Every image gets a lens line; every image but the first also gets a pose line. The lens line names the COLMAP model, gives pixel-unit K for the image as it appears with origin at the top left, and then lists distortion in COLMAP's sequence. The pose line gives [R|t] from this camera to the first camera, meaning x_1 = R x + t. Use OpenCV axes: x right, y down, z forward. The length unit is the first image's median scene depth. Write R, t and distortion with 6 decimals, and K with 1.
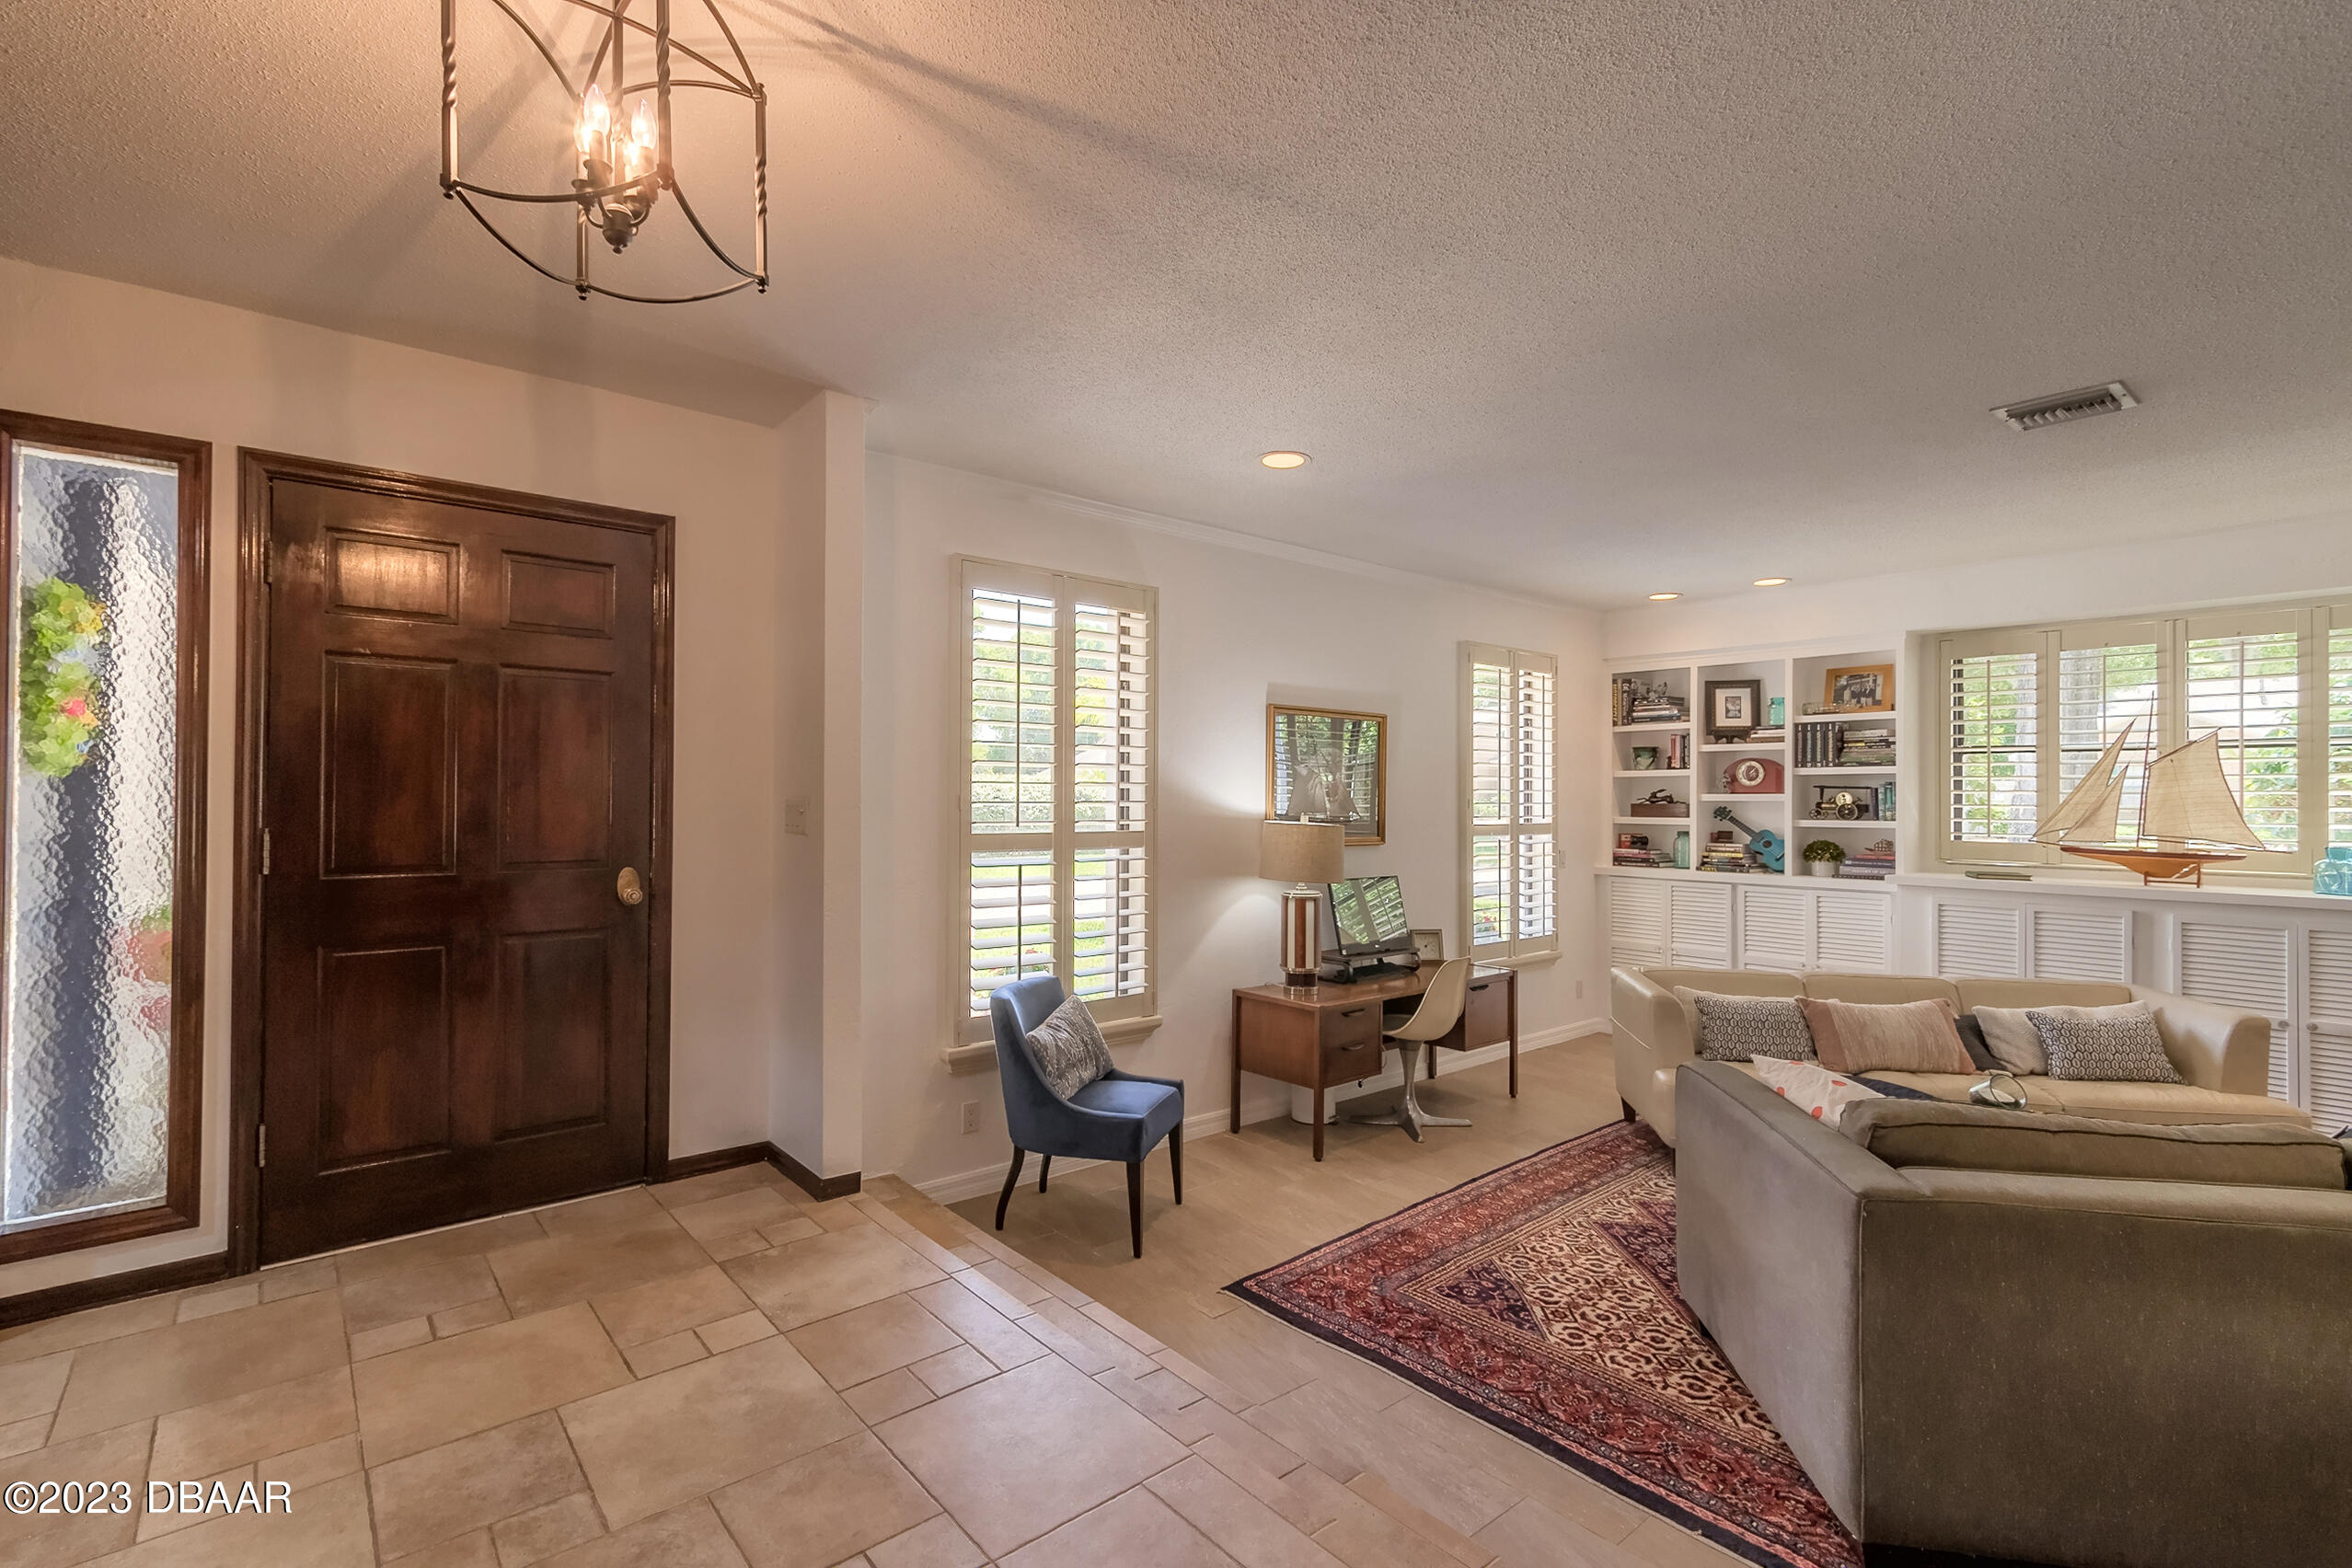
lens RADIAL K [[1061.6, 0, 1140.0], [0, 1061.6, 788.0], [0, 0, 1]] dist [0.012570, -0.005240]
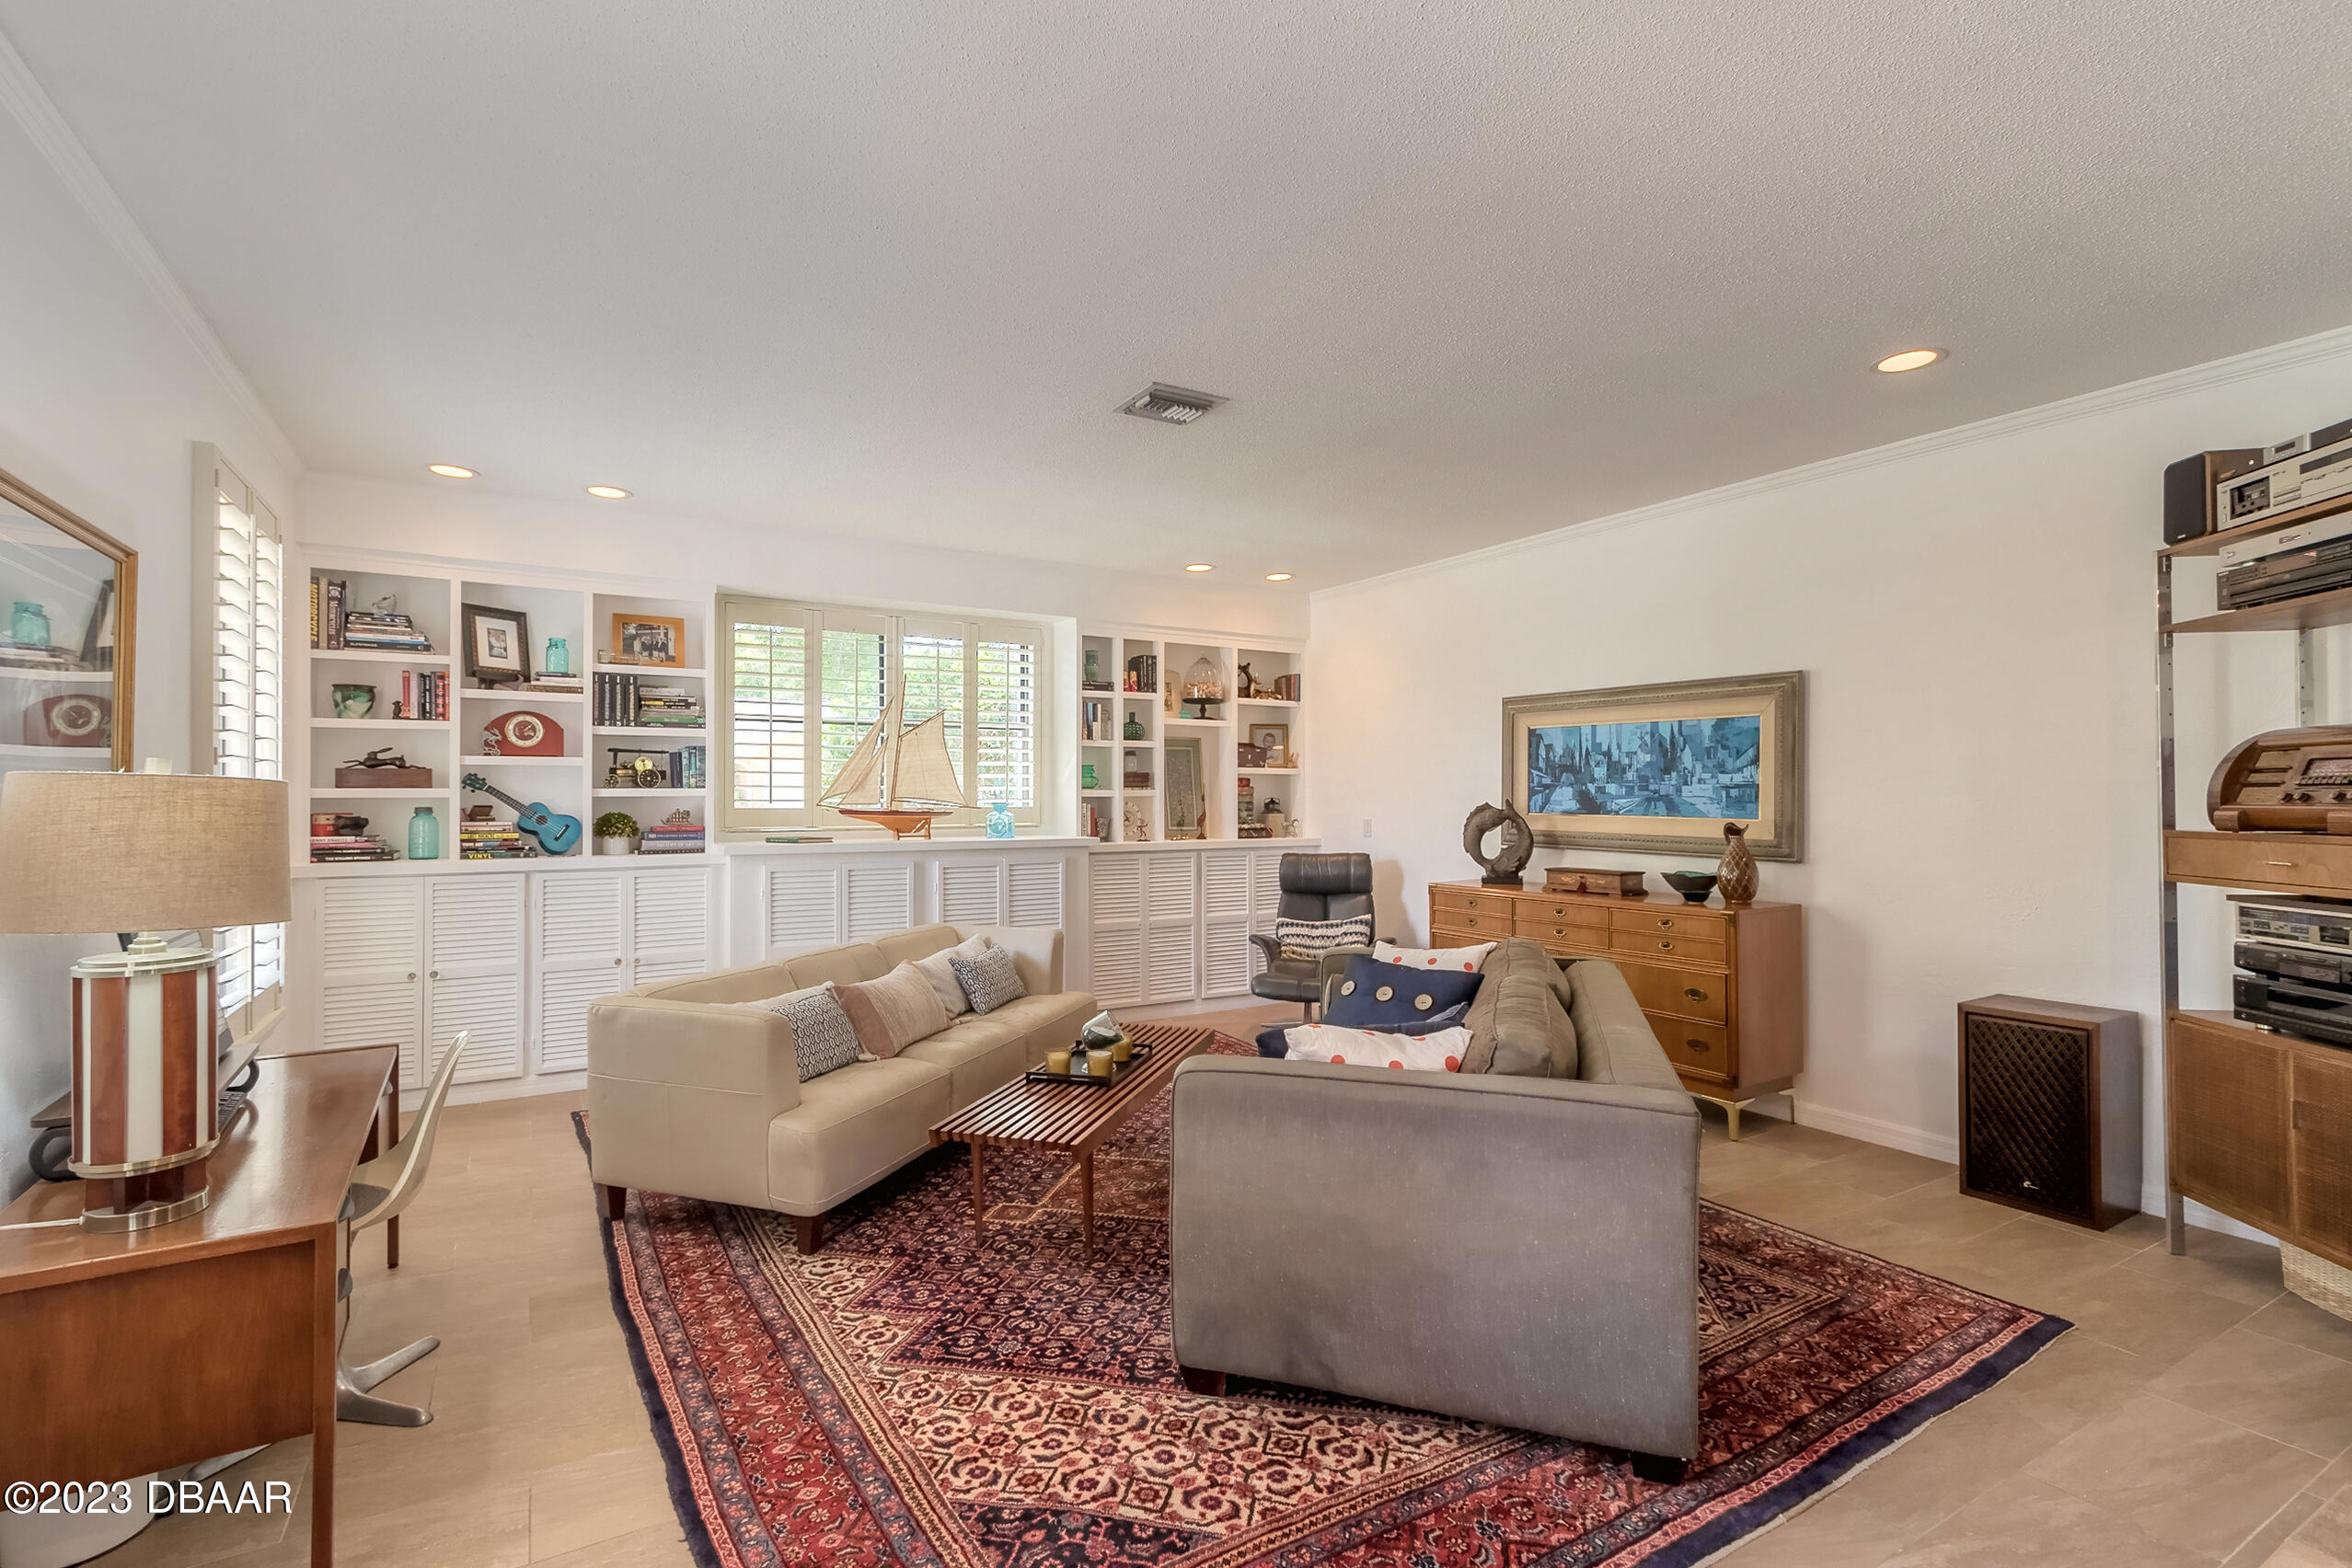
lens RADIAL K [[1061.6, 0, 1140.0], [0, 1061.6, 788.0], [0, 0, 1]] dist [0.012570, -0.005240]
pose [[0.159493, 0.001011, 0.987199, -0.137398], [-0.008149, 0.999967, 0.000293, 0.026498], [-0.987165, -0.008091, 0.159496, 0.464346]]
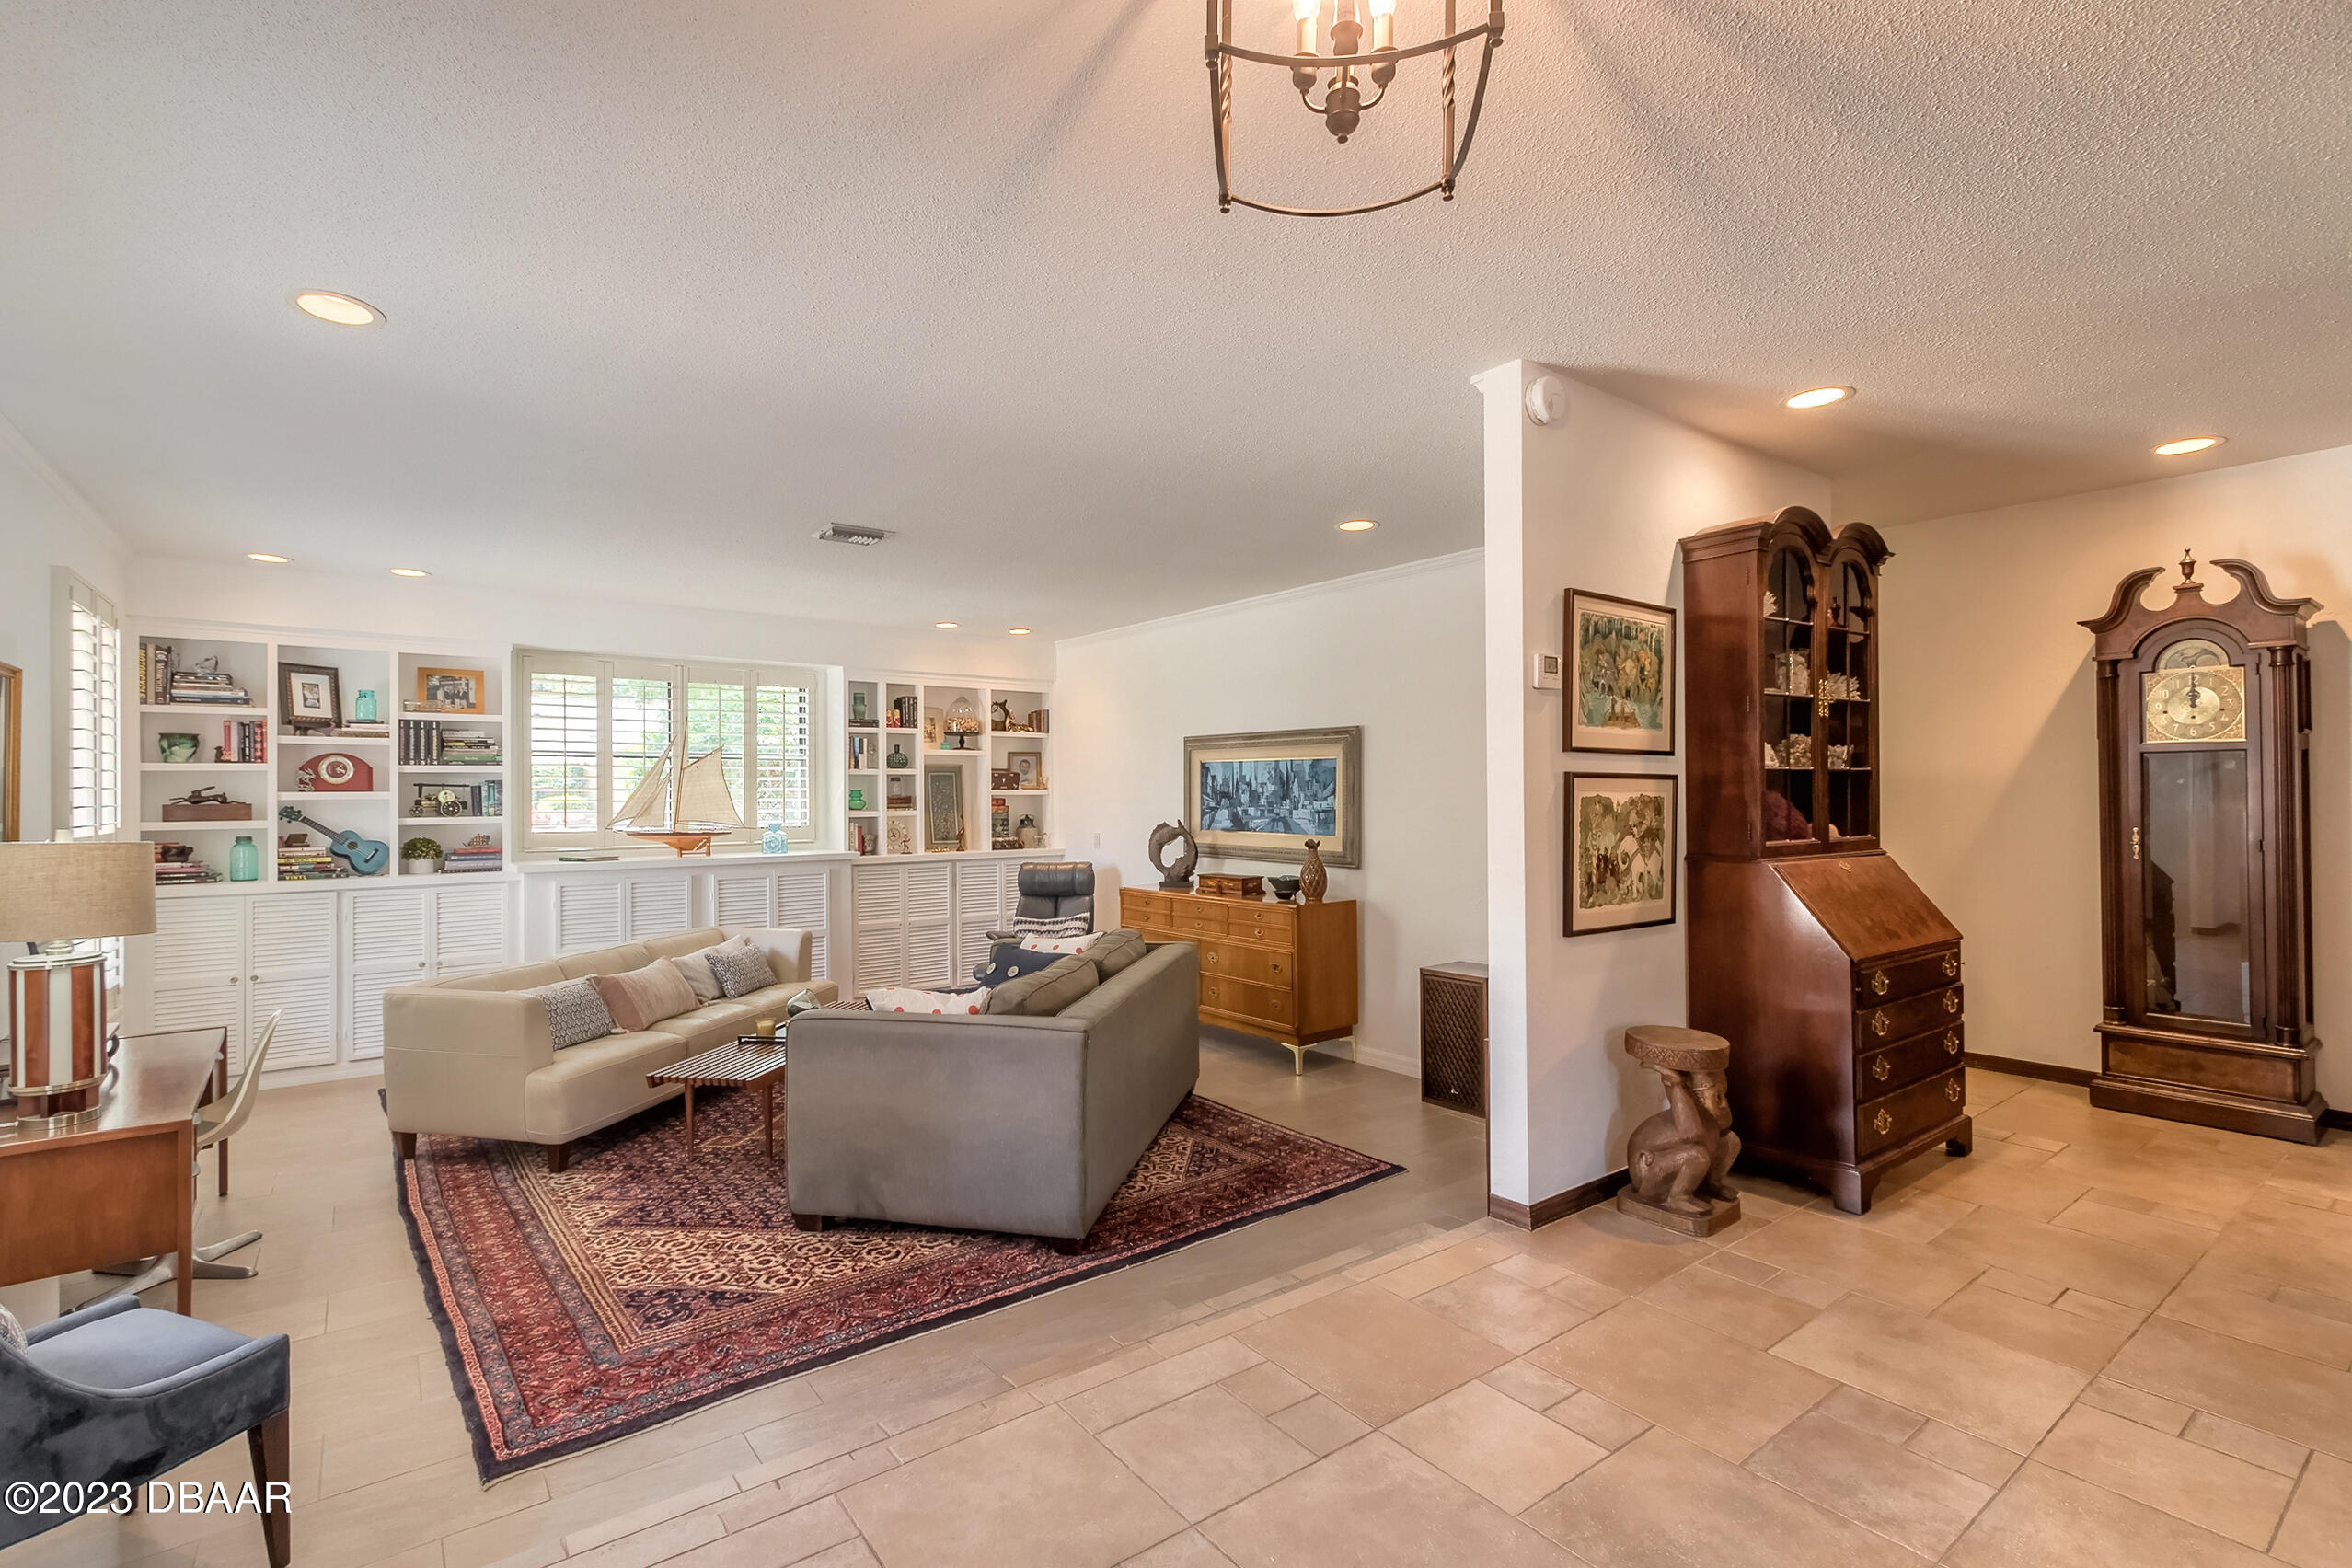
lens RADIAL K [[1061.6, 0, 1140.0], [0, 1061.6, 788.0], [0, 0, 1]] dist [0.012570, -0.005240]
pose [[0.050289, -0.000237, 0.998735, -0.336716], [-0.002942, 0.999996, 0.000385, -0.000300], [-0.998730, -0.002958, 0.050288, 0.283542]]
